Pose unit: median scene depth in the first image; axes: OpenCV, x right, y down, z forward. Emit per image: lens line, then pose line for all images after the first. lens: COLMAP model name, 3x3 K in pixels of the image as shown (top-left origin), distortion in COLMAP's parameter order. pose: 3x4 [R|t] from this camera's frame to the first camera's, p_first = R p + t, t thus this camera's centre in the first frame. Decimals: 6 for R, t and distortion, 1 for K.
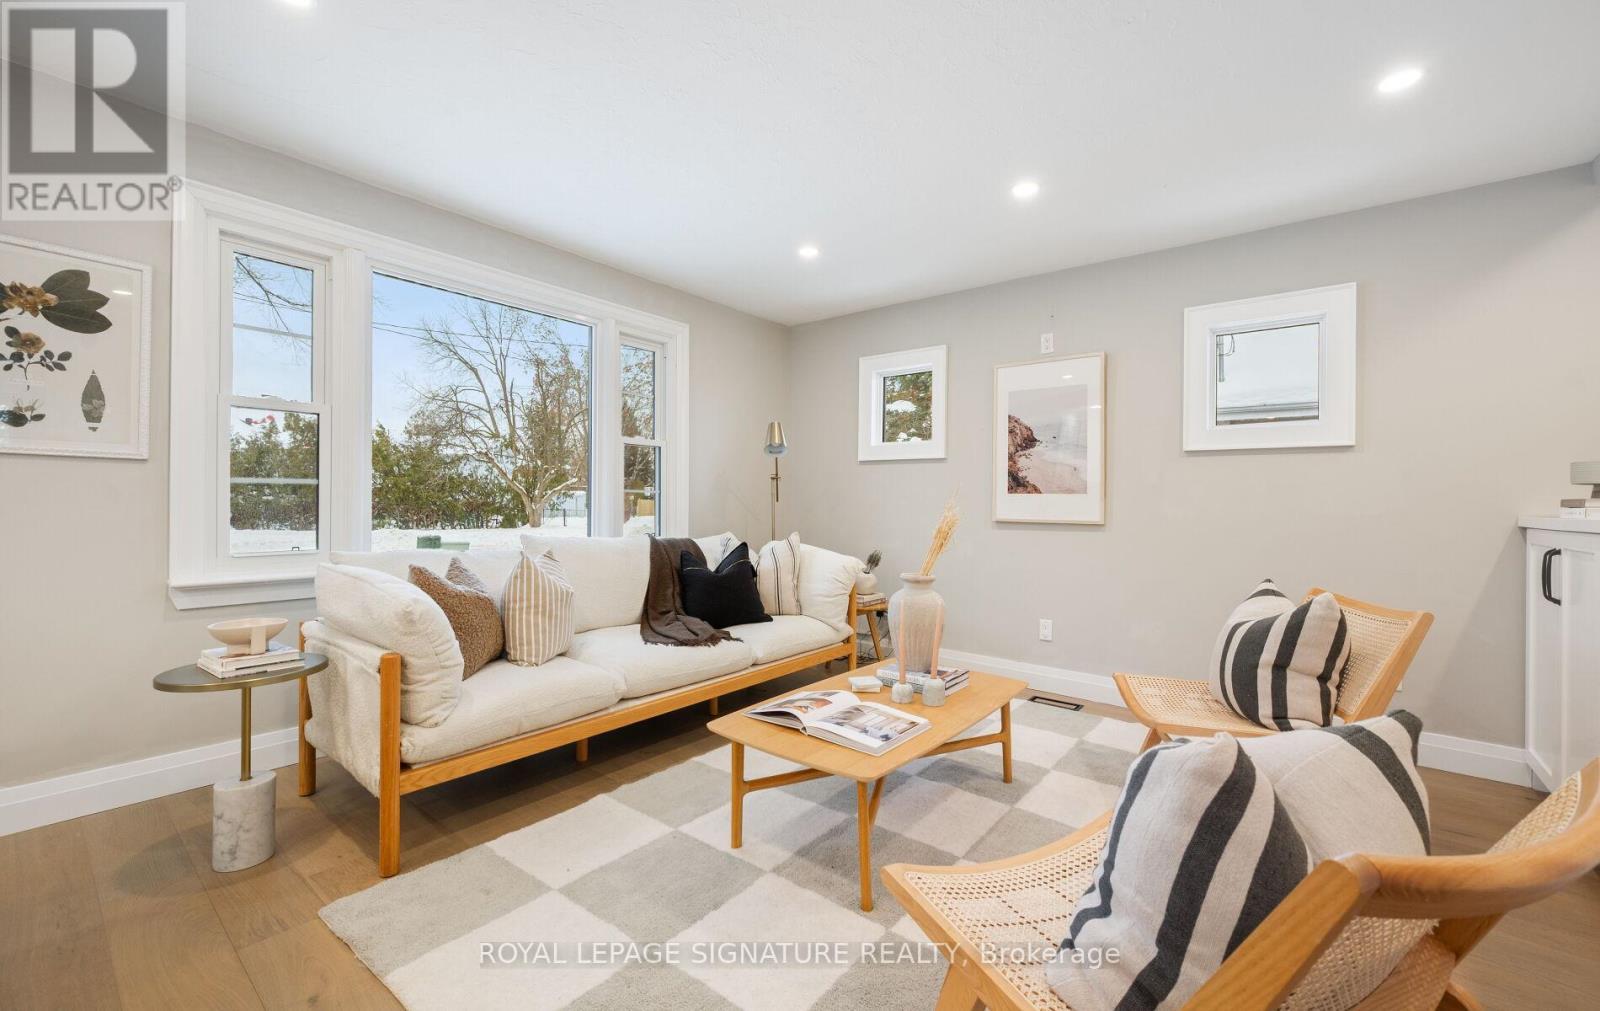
lens RADIAL K [[649.5, 0, 799.6], [0, 649.5, 536.5], [0, 0, 1]] dist [0.003586, 0.000544]
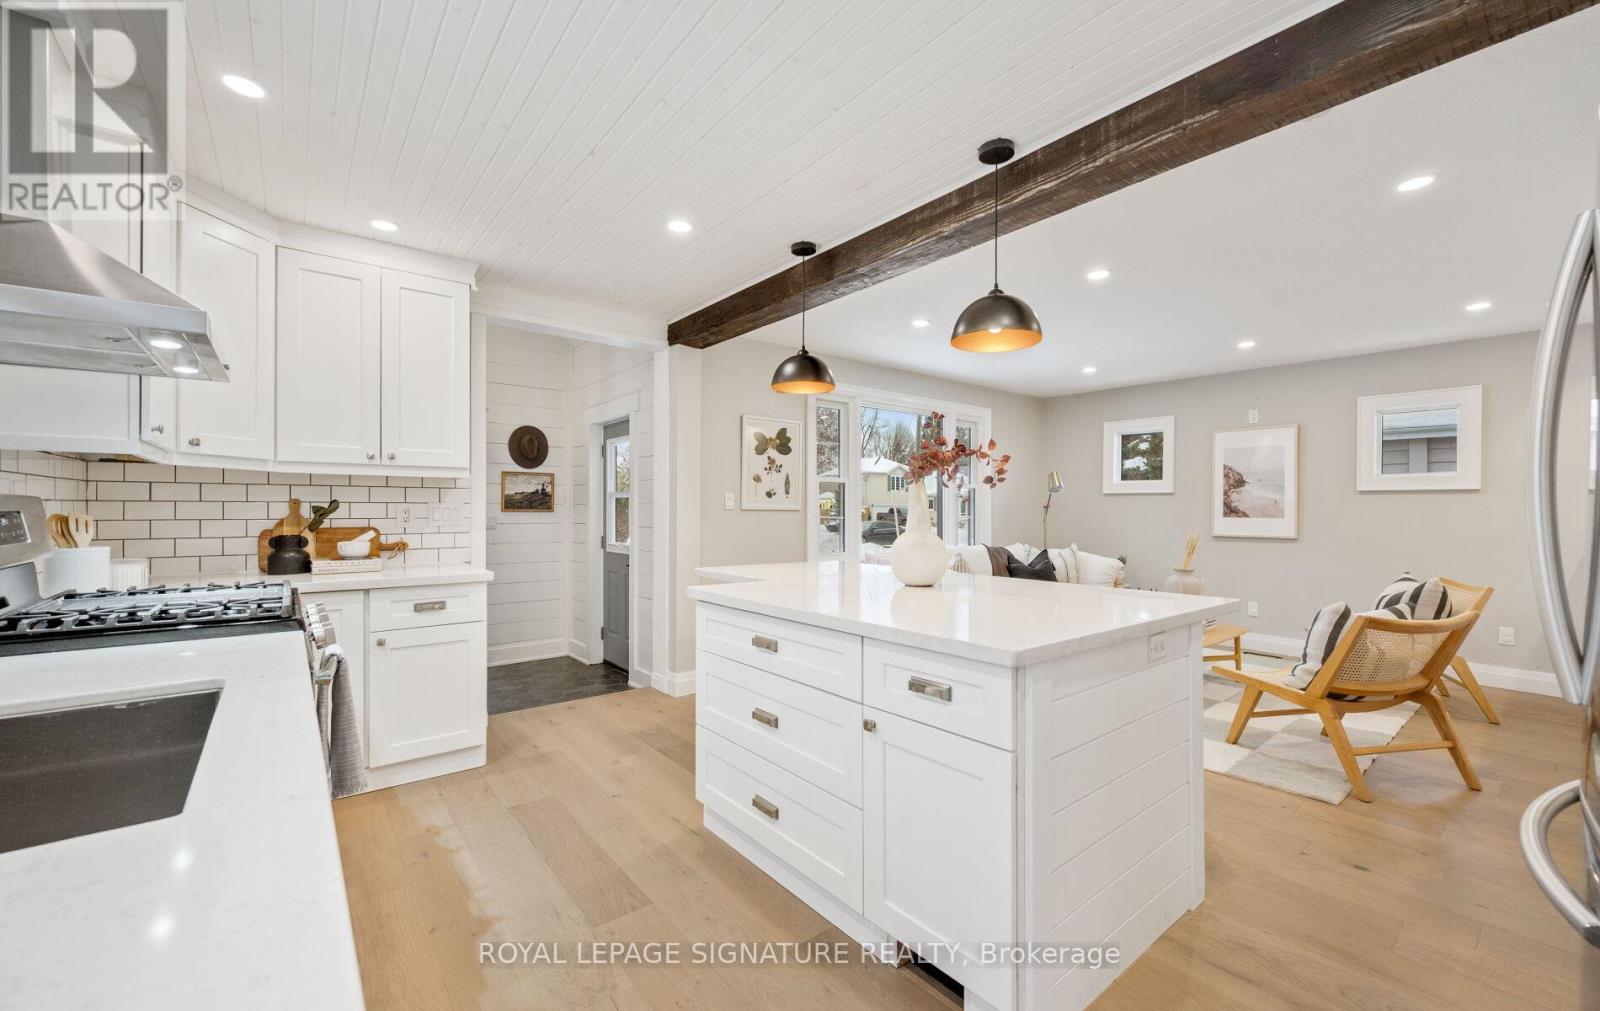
lens RADIAL K [[649.5, 0, 803.9], [0, 649.5, 535.0], [0, 0, 1]] dist [0.003586, 0.000544]
pose [[0.979255, 0.000068, -0.202632, -0.526988], [-0.003075, 0.999890, -0.014526, -0.003060], [0.202608, 0.014848, 0.979147, -1.077299]]
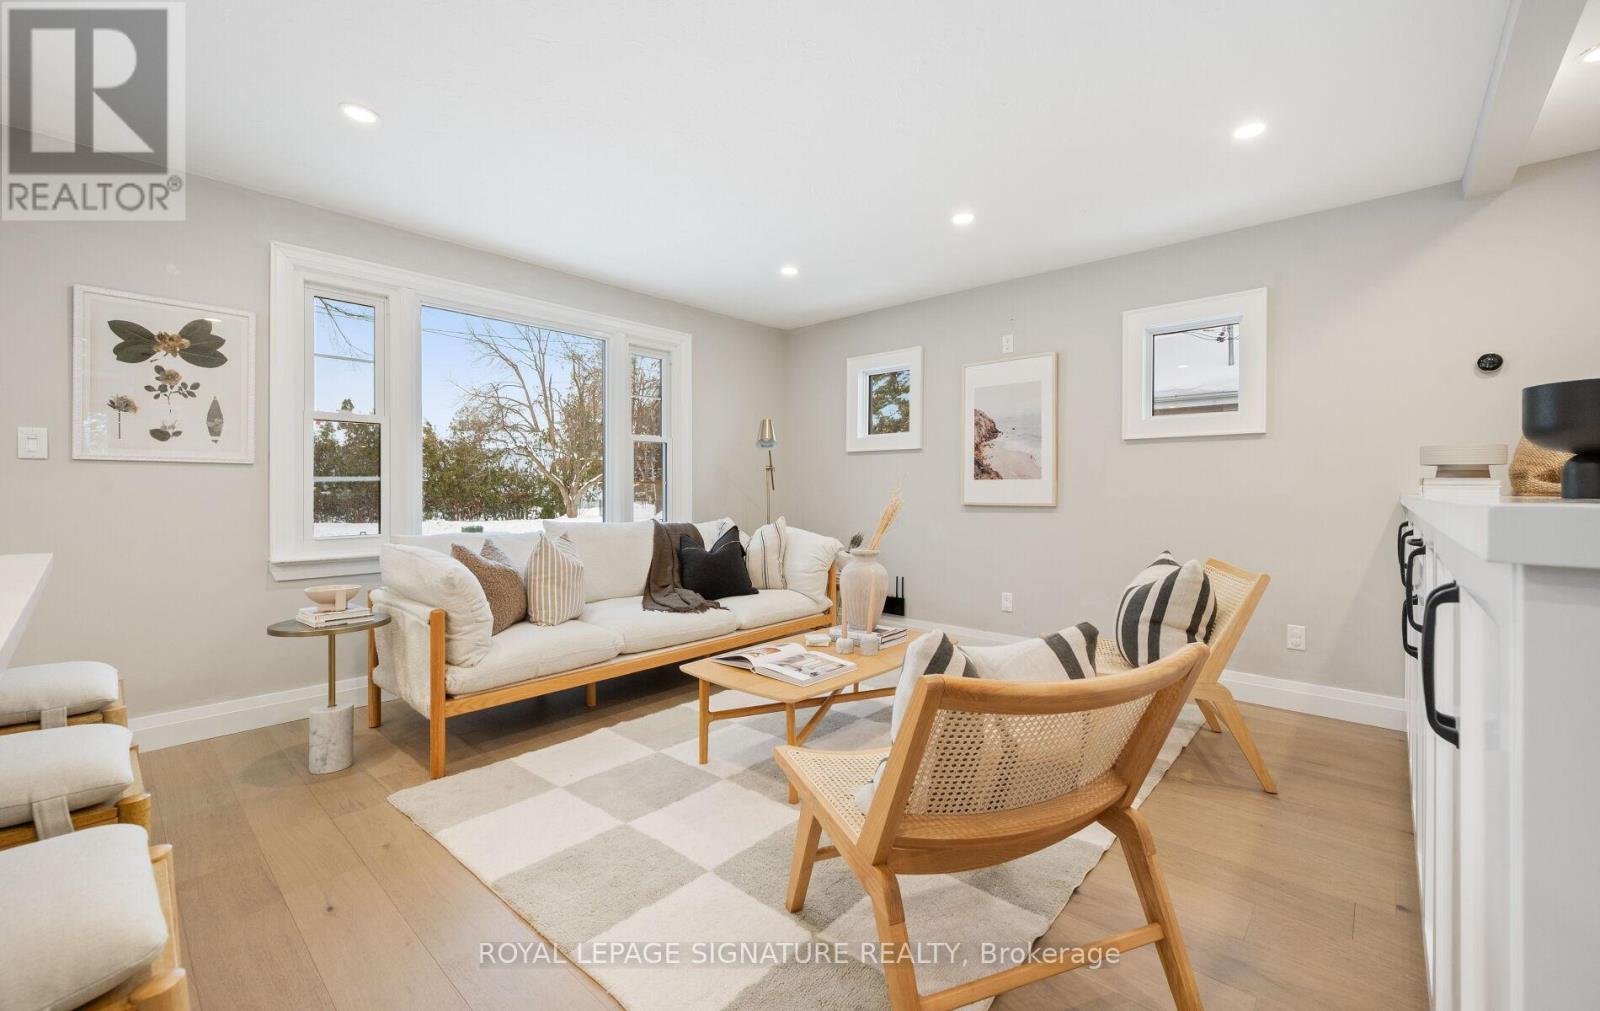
lens RADIAL K [[649.5, 0, 796.9], [0, 649.5, 522.0], [0, 0, 1]] dist [0.003586, 0.000544]
pose [[0.998341, -0.010689, -0.056572, 0.133619], [0.010456, 0.999936, -0.004419, 0.012835], [0.056615, 0.003820, 0.998389, -0.209695]]
